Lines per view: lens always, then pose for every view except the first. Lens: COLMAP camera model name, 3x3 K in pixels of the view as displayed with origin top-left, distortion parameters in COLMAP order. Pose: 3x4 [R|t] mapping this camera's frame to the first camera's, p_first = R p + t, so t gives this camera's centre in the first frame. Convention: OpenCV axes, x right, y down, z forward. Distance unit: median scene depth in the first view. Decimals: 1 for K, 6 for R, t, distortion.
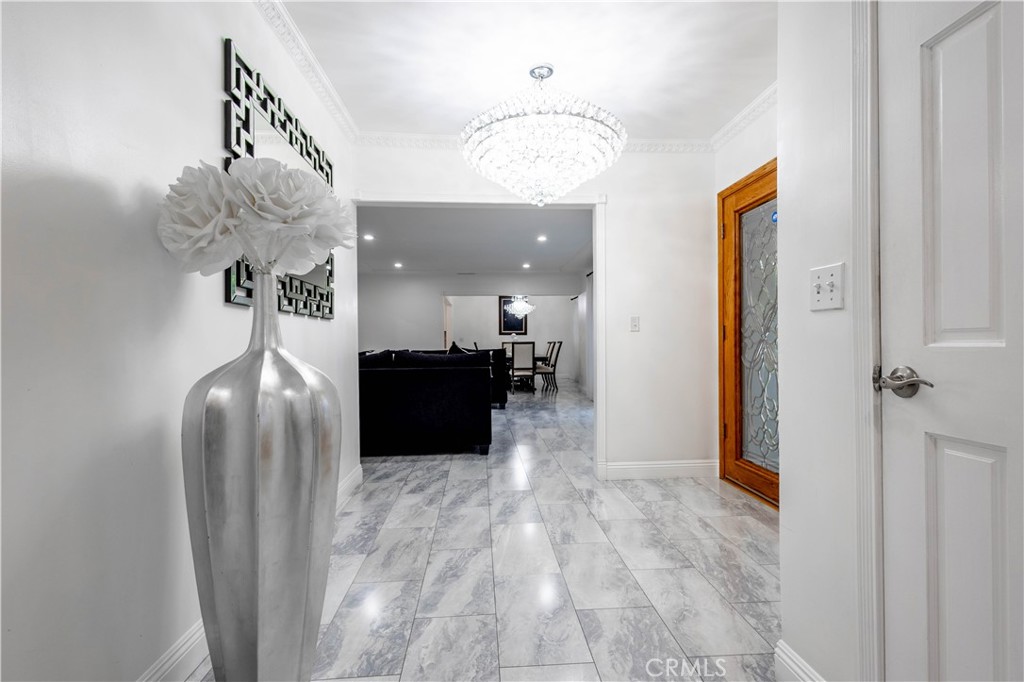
lens RADIAL K [[473.9, 0, 509.5], [0, 473.9, 342.0], [0, 0, 1]] dist [0.004342, -0.000182]
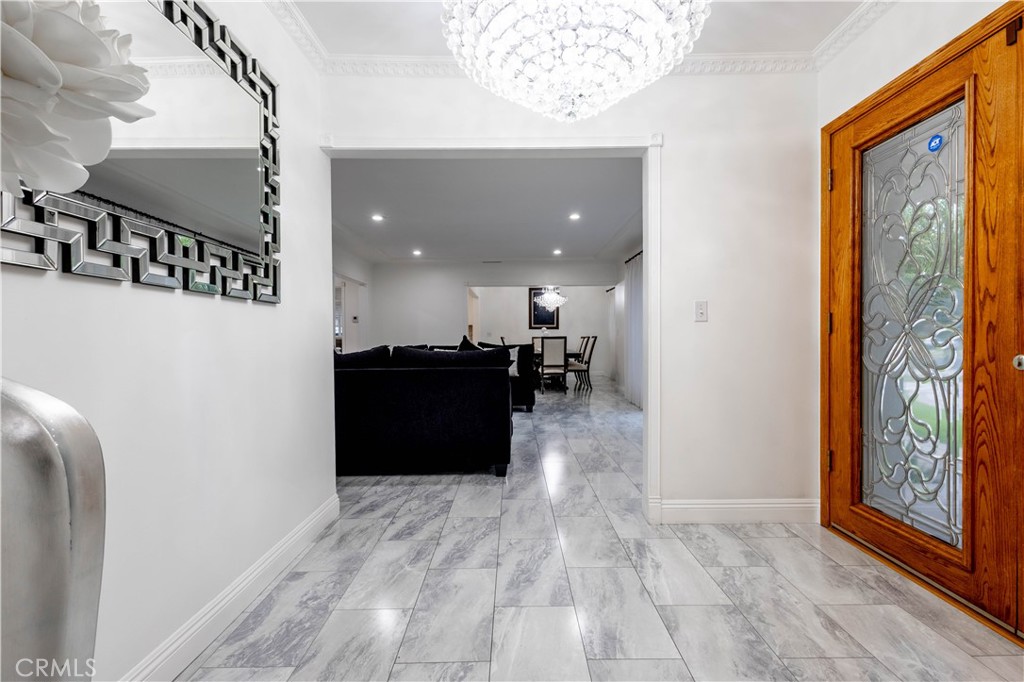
lens RADIAL K [[473.9, 0, 511.5], [0, 473.9, 343.0], [0, 0, 1]] dist [0.004342, -0.000182]
pose [[0.997889, 0.001987, -0.064914, 0.020683], [-0.001146, 0.999915, 0.012977, 0.001498], [0.064934, -0.012875, 0.997806, 0.258959]]
